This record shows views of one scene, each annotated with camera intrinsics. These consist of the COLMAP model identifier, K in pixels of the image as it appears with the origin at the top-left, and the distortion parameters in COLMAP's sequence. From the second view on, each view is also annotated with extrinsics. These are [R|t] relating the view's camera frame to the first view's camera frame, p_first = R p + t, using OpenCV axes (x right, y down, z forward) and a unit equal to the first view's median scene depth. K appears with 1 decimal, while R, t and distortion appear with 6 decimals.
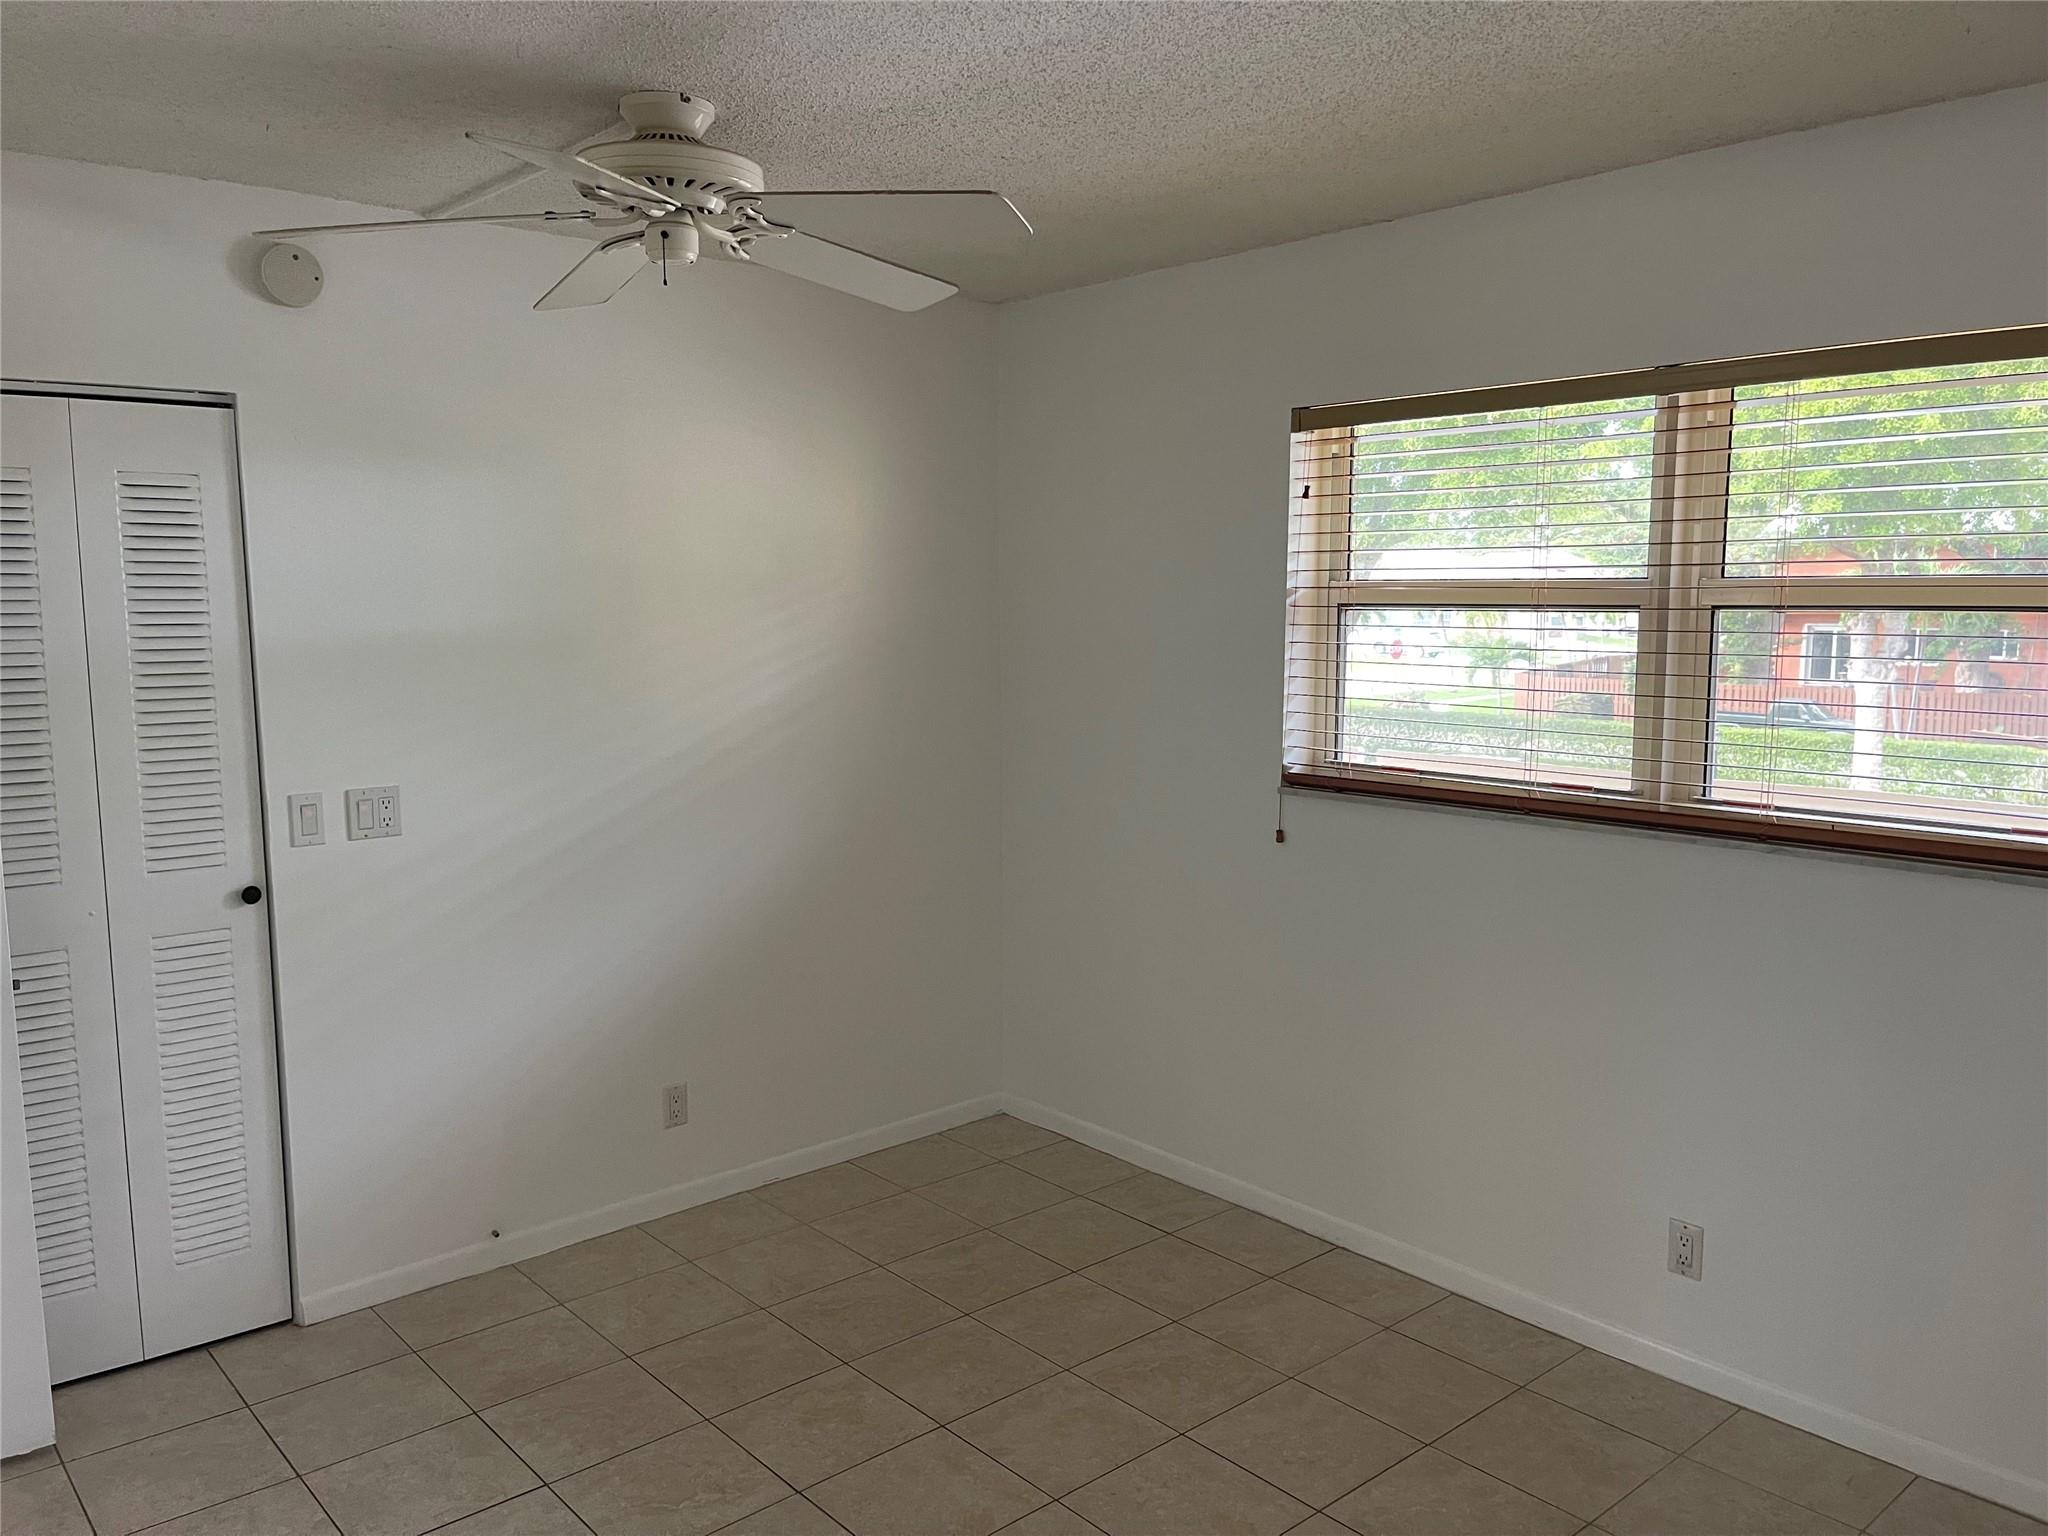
lens RADIAL K [[1542.4, 0, 1025.2], [0, 1542.4, 764.2], [0, 0, 1]] dist [0.039022, -0.049497]
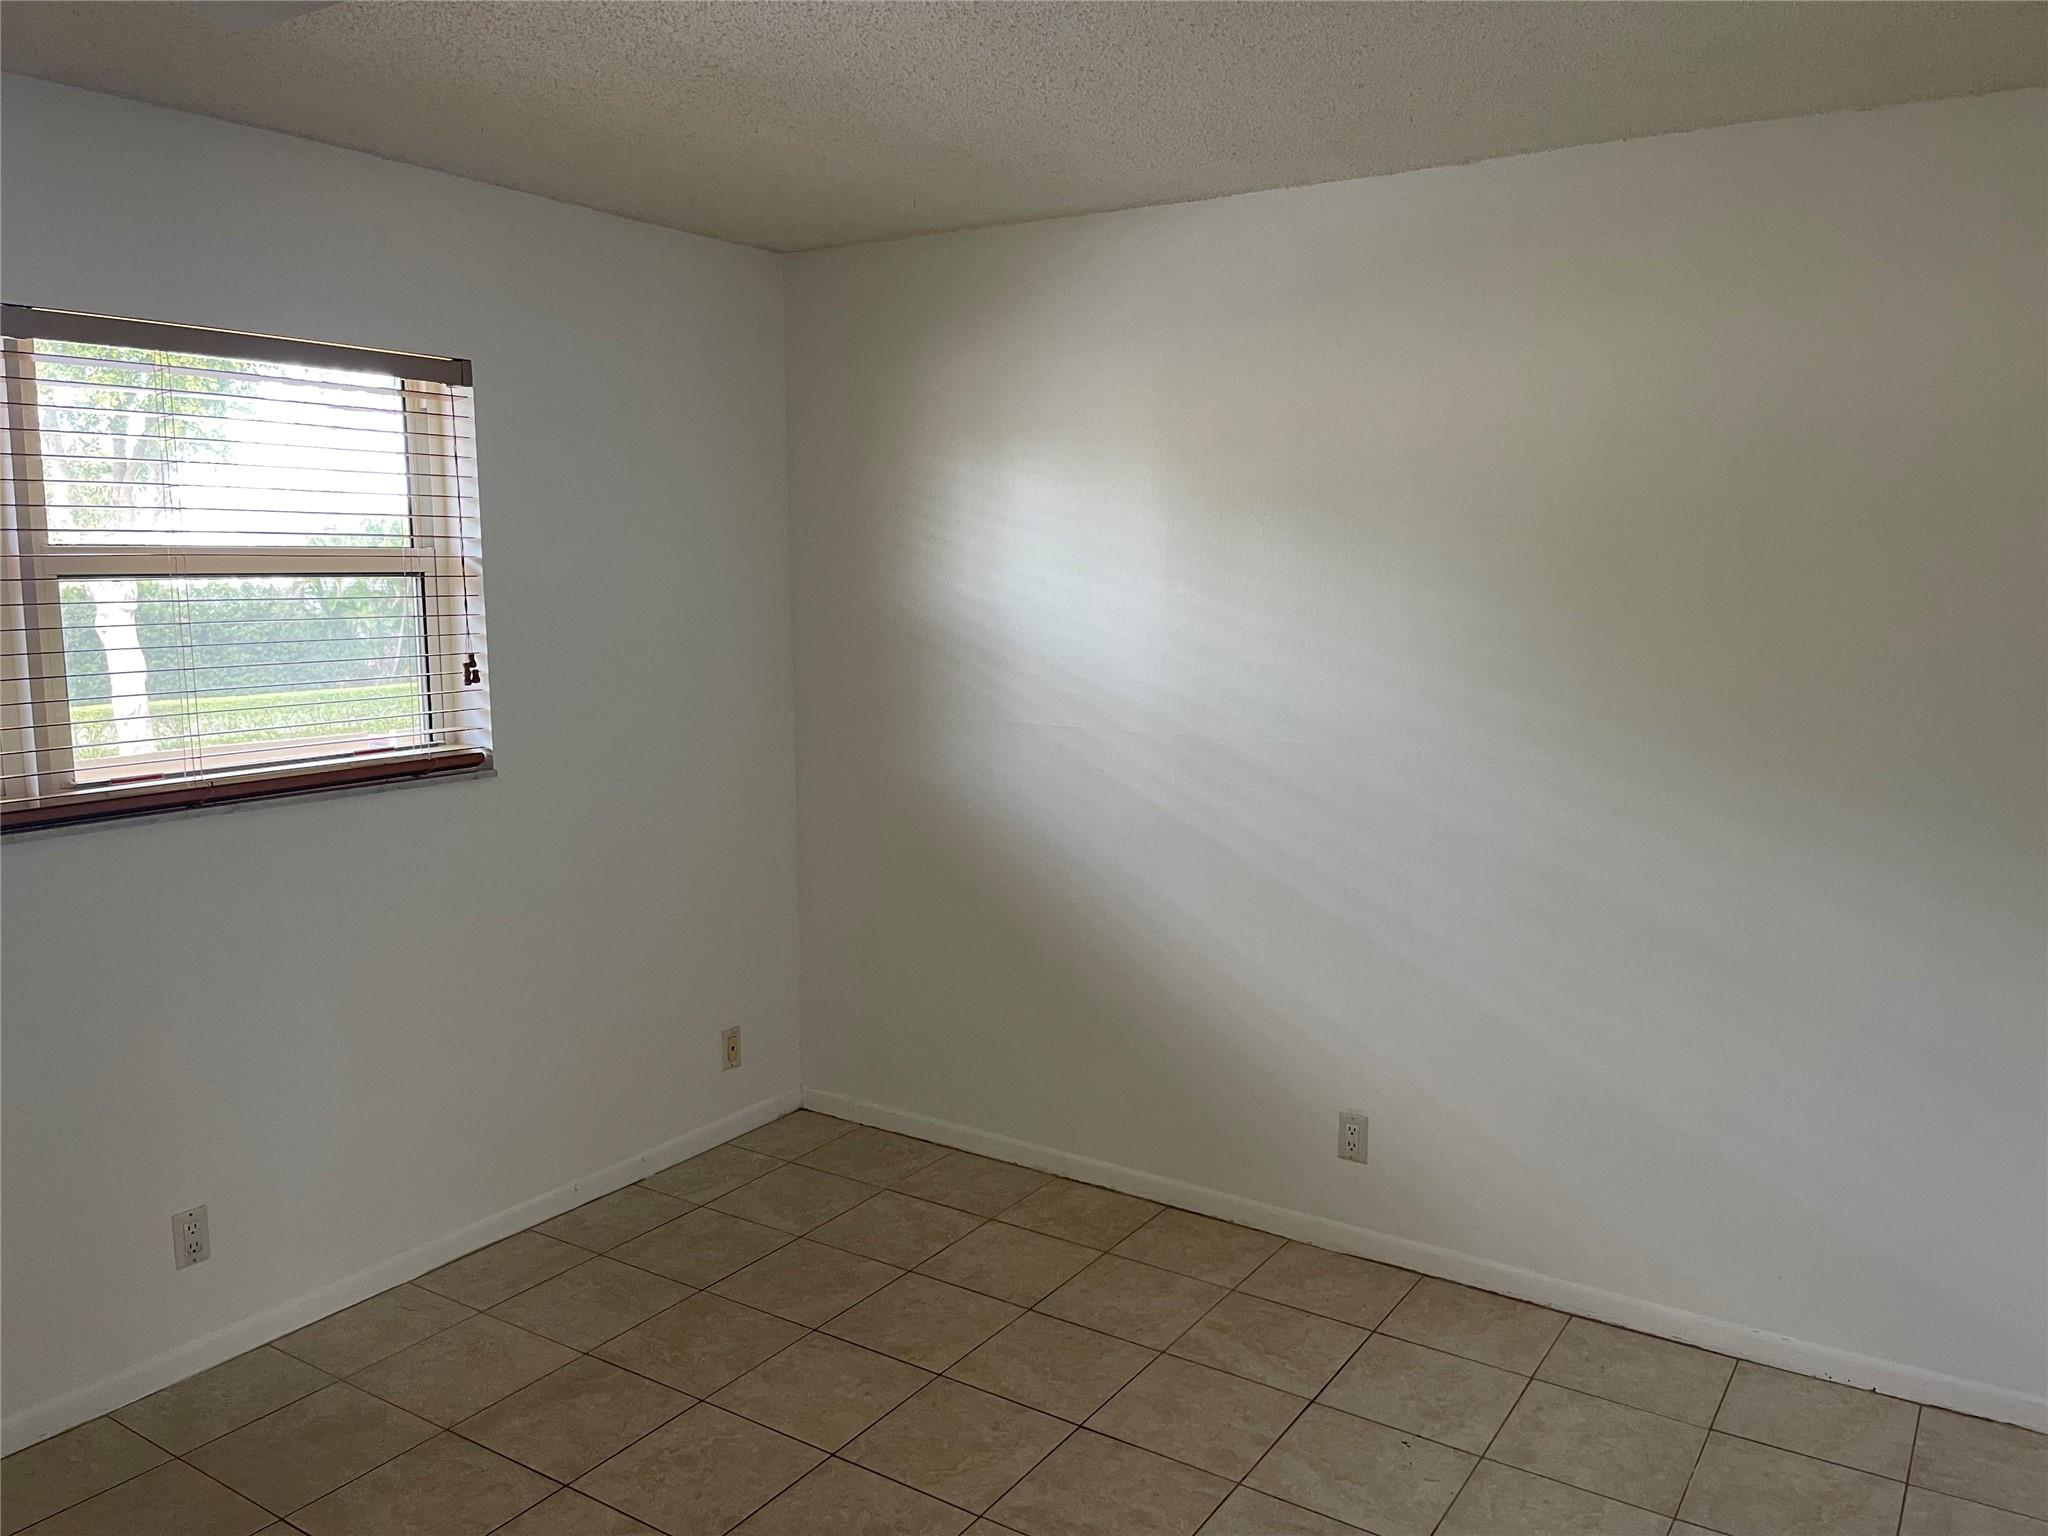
lens RADIAL K [[1542.4, 0, 1023.8], [0, 1542.4, 768.4], [0, 0, 1]] dist [0.039022, -0.049497]
pose [[-0.280582, -0.125773, 0.951554, -0.642866], [0.105734, 0.981294, 0.160881, -0.081691], [-0.953988, 0.145752, -0.262035, 0.750356]]
